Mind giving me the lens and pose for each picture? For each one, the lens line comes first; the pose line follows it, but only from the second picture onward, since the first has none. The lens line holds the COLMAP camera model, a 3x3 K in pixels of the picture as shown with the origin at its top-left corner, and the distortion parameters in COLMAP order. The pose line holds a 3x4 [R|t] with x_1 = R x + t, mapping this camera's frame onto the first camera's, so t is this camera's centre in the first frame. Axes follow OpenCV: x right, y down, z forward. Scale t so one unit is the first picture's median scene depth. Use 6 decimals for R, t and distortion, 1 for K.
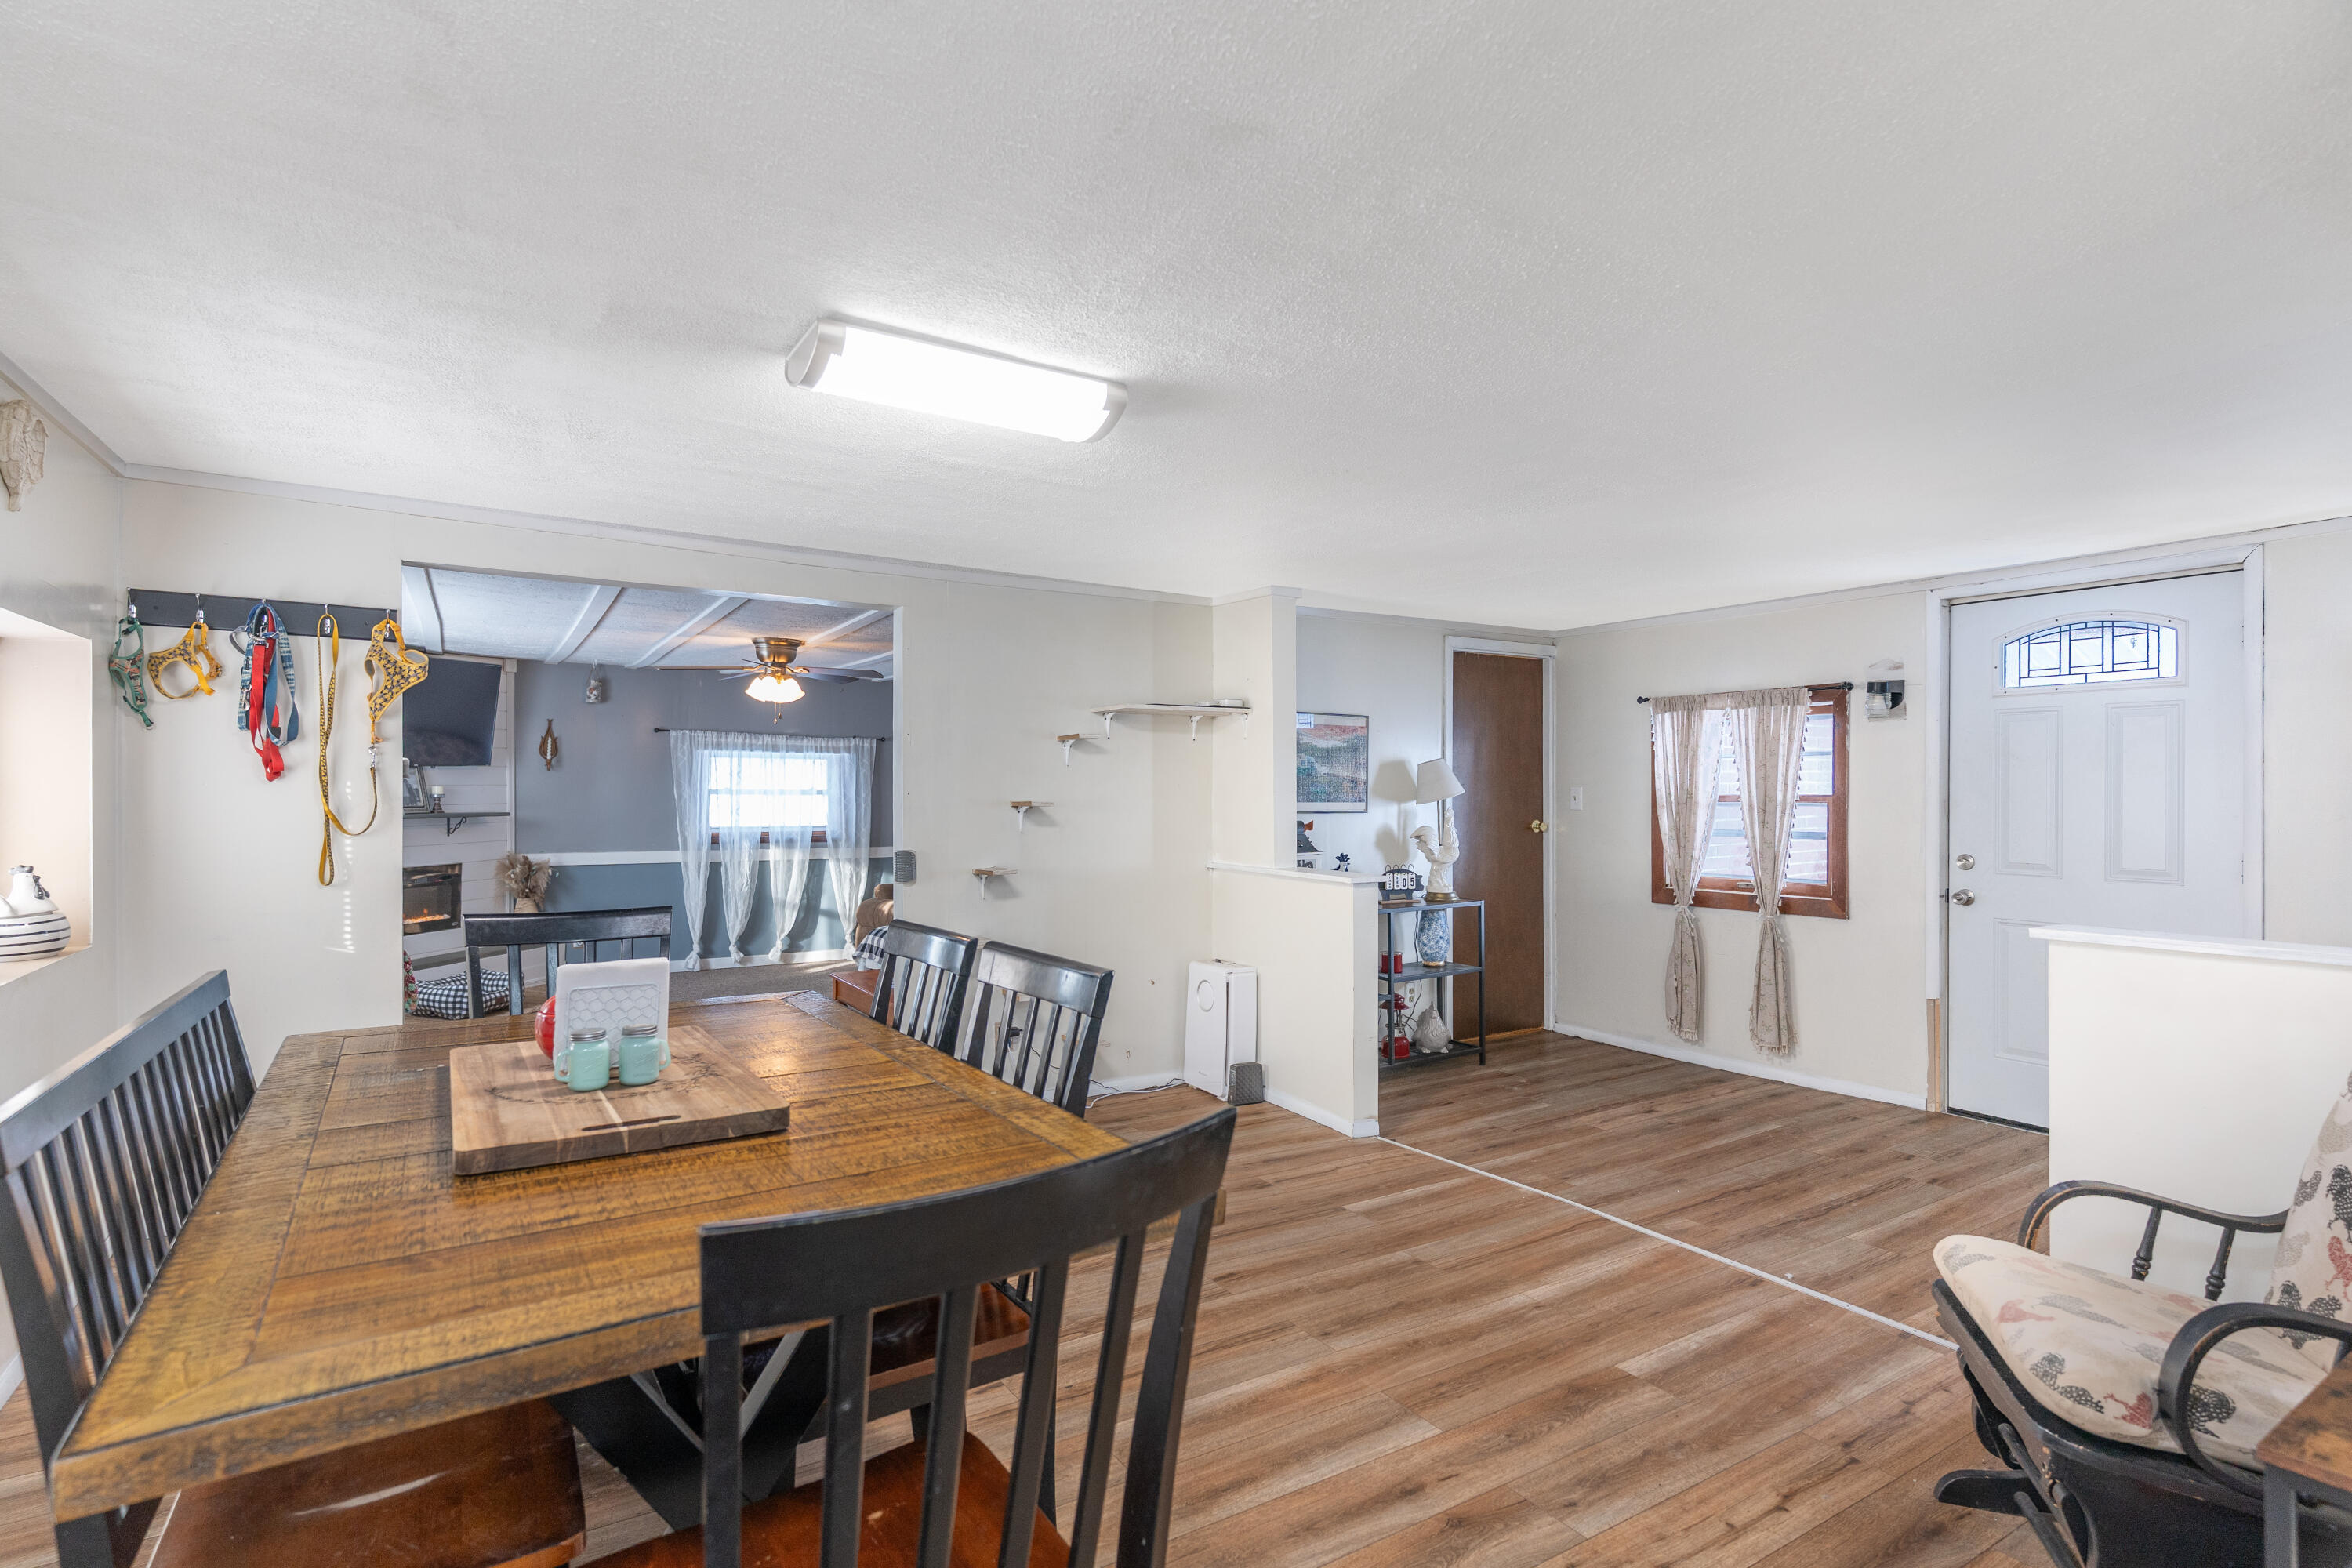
lens RADIAL K [[1125.0, 0, 1185.0], [0, 1125.0, 789.0], [0, 0, 1]] dist [-0.003283, 0.001229]
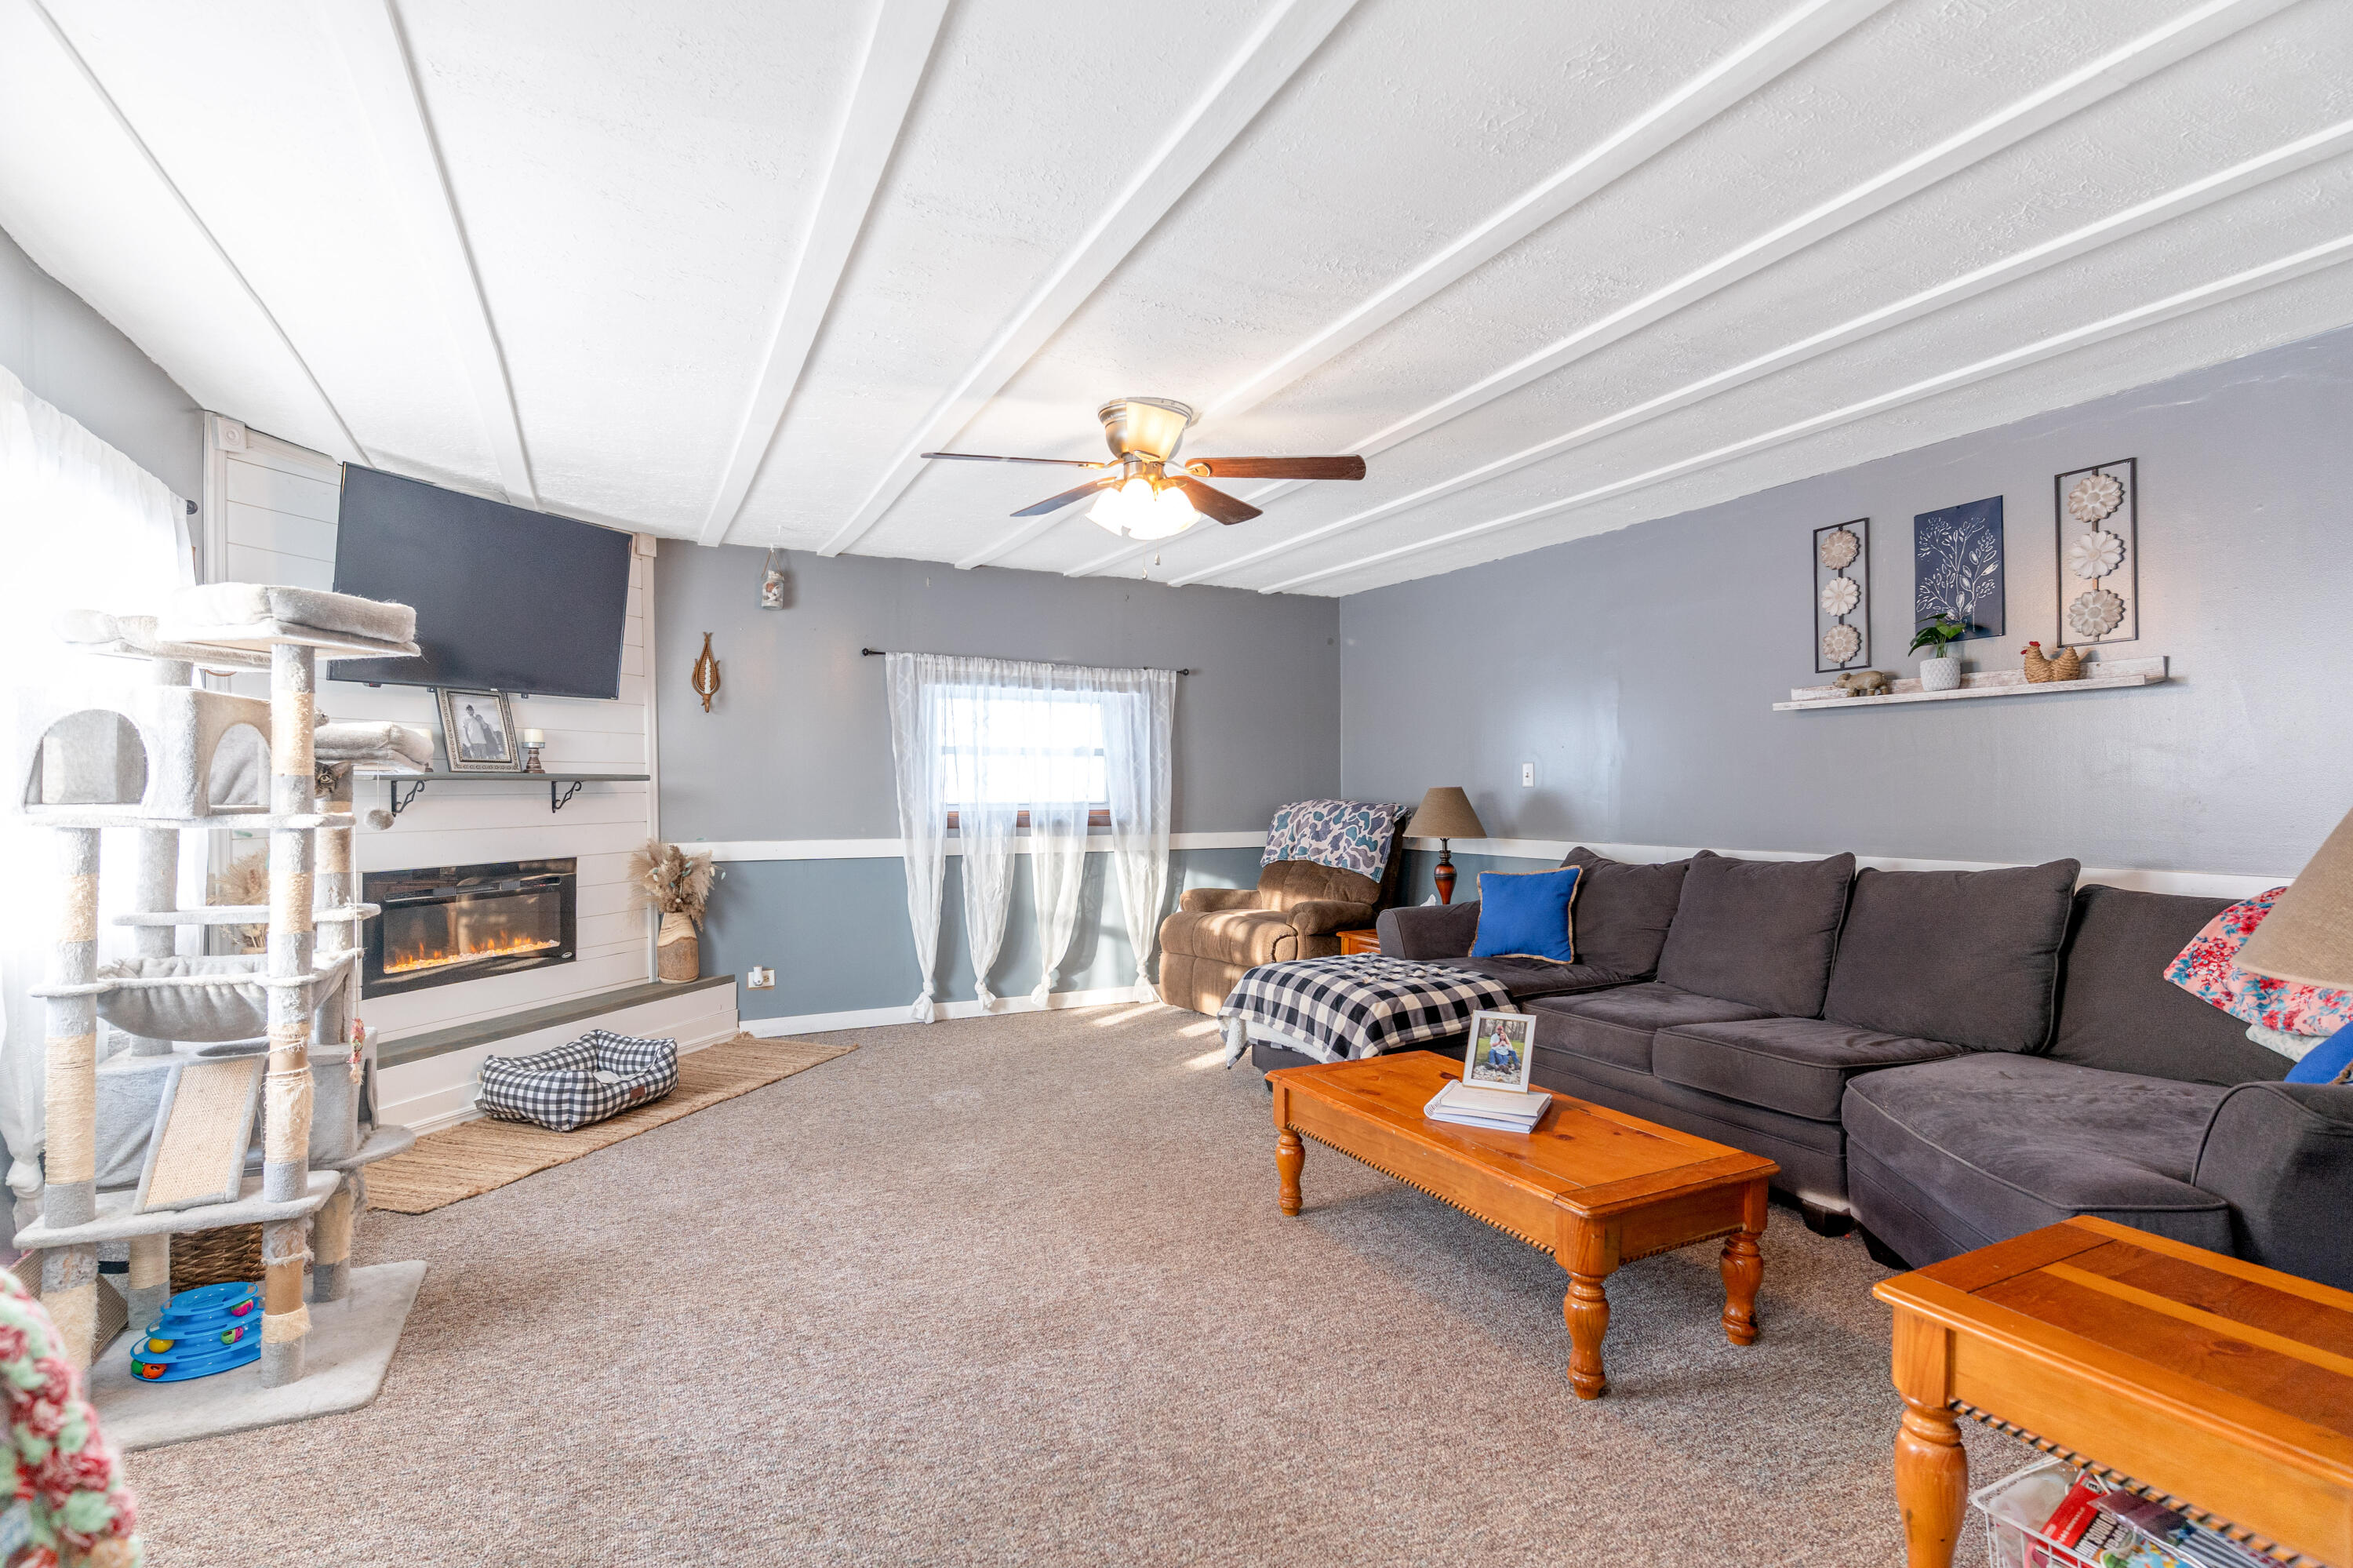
lens RADIAL K [[1125.6, 0, 1220.7], [0, 1125.6, 811.4], [0, 0, 1]] dist [-0.003283, 0.001229]
pose [[0.997788, -0.007520, -0.066049, -0.363835], [0.008728, 0.999800, 0.018012, 0.047545], [0.065900, -0.018548, 0.997654, 0.594391]]
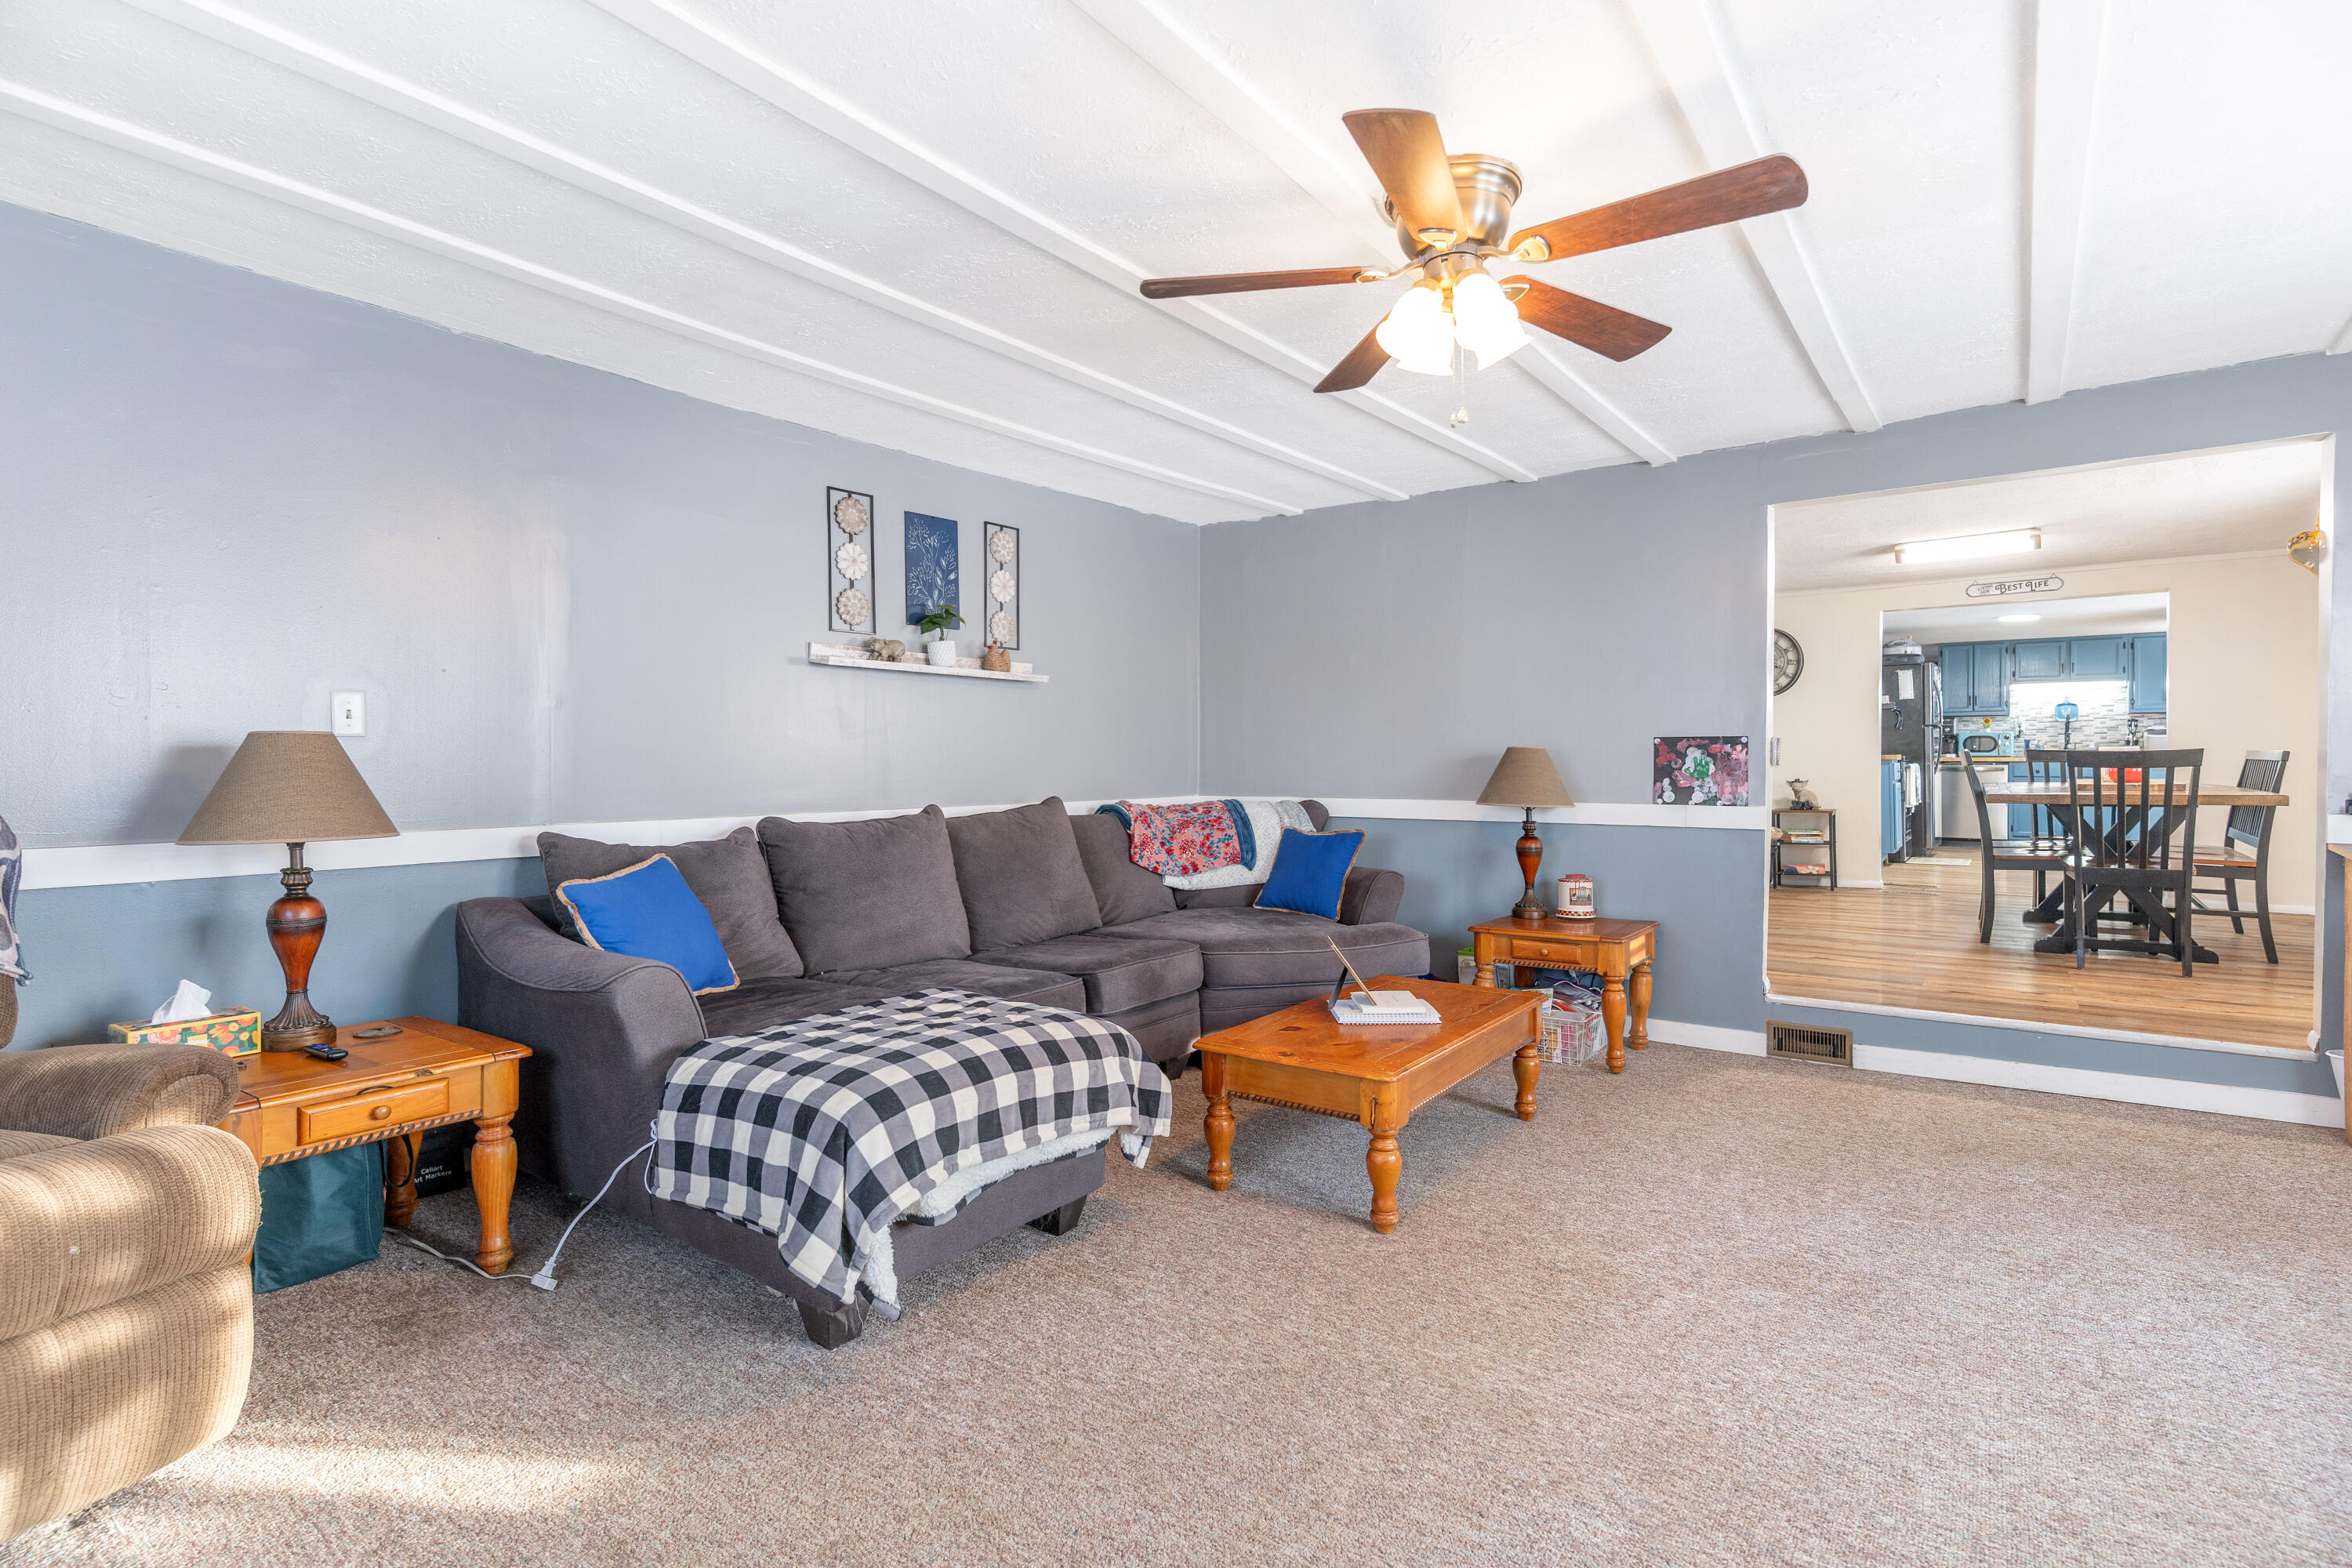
lens RADIAL K [[1125.0, 0, 1148.0], [0, 1125.0, 763.9], [0, 0, 1]] dist [-0.003283, 0.001229]
pose [[-0.350211, -0.005255, 0.936656, -0.816914], [0.002112, 0.999977, 0.006400, 0.057057], [-0.936668, 0.004219, -0.350192, 1.485213]]
